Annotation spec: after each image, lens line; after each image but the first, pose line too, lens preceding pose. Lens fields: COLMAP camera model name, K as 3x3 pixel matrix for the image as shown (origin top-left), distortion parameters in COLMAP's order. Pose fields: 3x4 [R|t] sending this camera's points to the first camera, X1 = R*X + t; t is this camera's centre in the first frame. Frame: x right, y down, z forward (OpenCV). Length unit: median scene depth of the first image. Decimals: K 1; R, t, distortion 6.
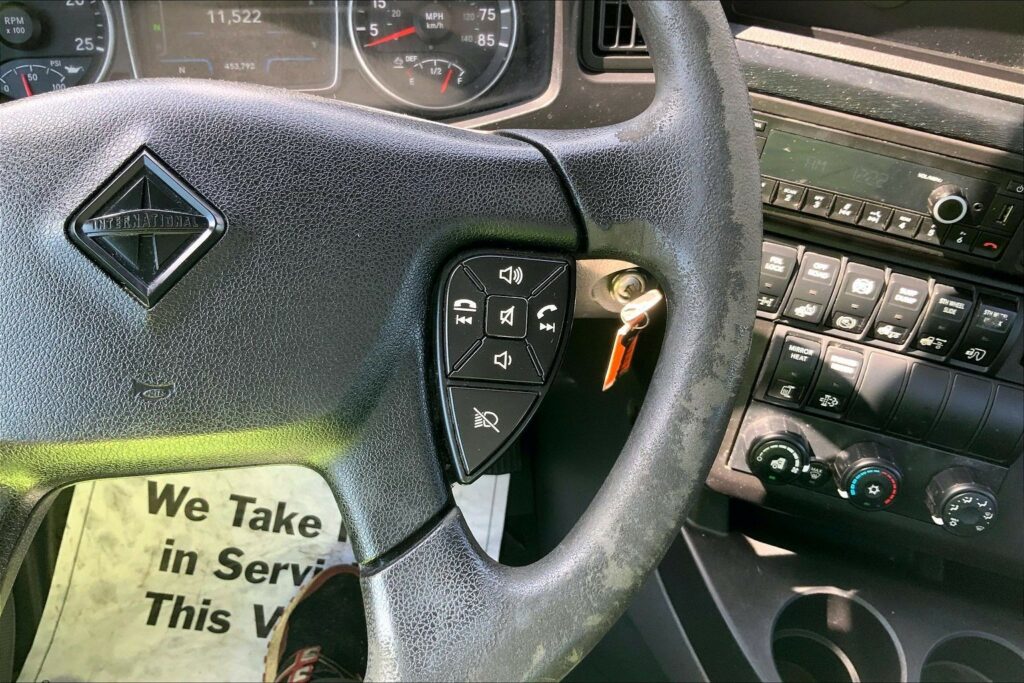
lens RADIAL K [[842.6, 0, 509.3], [0, 842.6, 345.3], [0, 0, 1]] dist [0.070053, -0.139076]
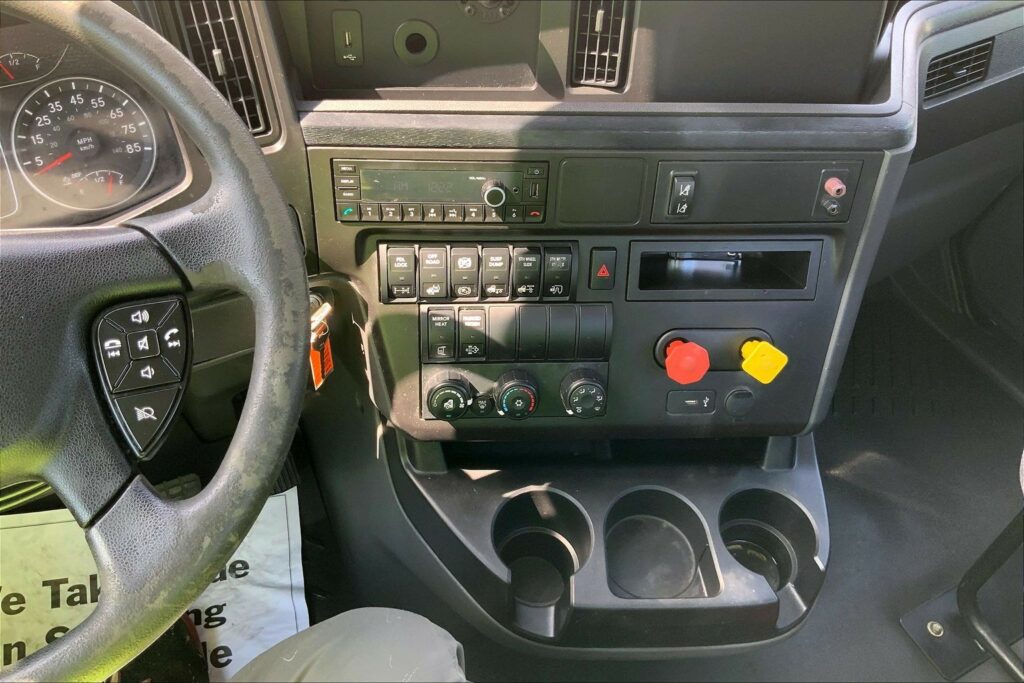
lens RADIAL K [[842.6, 0, 512.1], [0, 842.6, 341.6], [0, 0, 1]] dist [0.070053, -0.139076]
pose [[0.944067, -0.261765, 0.200542, 0.186689], [0.268720, 0.963187, -0.007784, 0.089051], [-0.191122, 0.061239, 0.979654, -0.364478]]
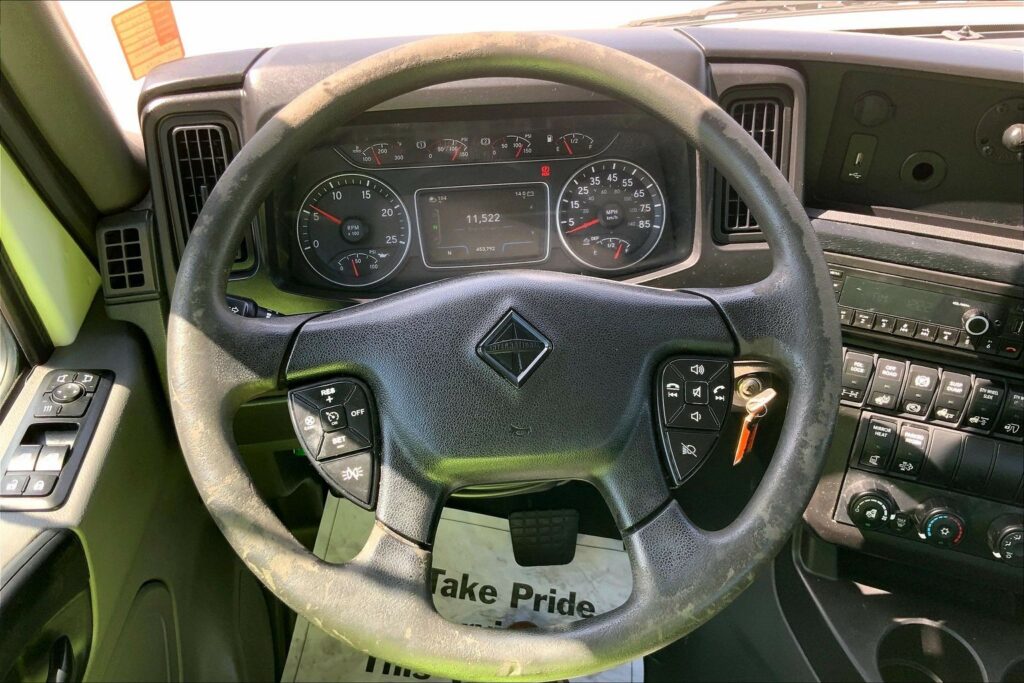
lens RADIAL K [[842.6, 0, 513.1], [0, 842.6, 345.1], [0, 0, 1]] dist [0.070053, -0.139076]
pose [[0.994886, -0.029412, -0.096628, -0.126508], [0.014422, 0.988226, -0.152318, 0.079304], [0.099970, 0.150146, 0.983597, -0.482154]]
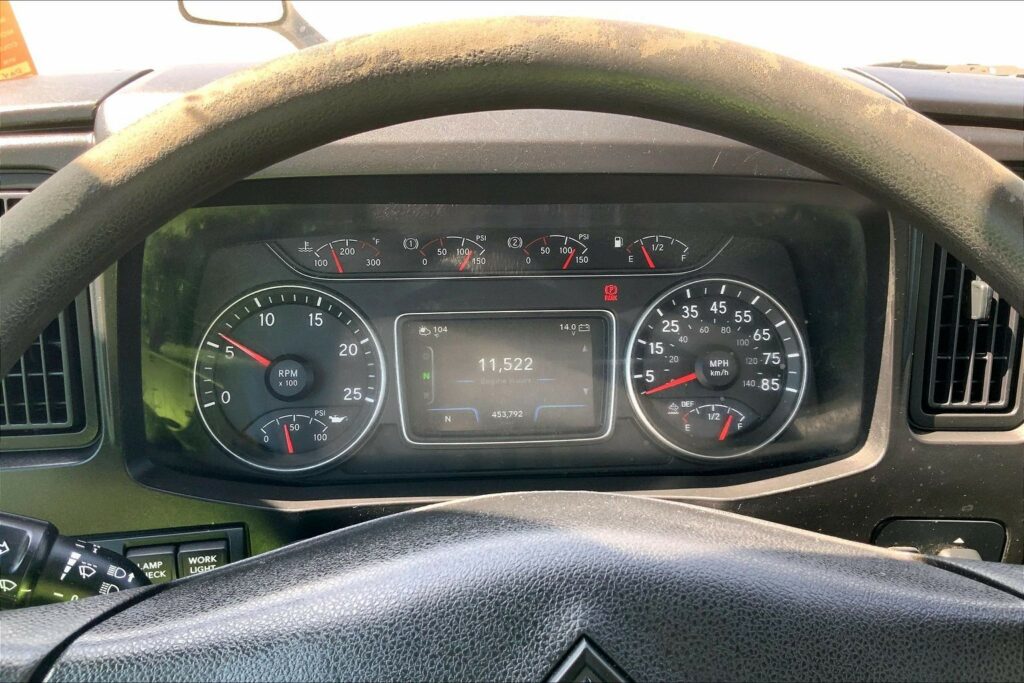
lens RADIAL K [[842.6, 0, 507.4], [0, 842.6, 340.8], [0, 0, 1]] dist [0.070053, -0.139076]
pose [[0.993981, -0.002638, -0.109518, -0.218545], [-0.029223, 0.957102, -0.288273, -0.140474], [0.105581, 0.289738, 0.951265, 0.094760]]
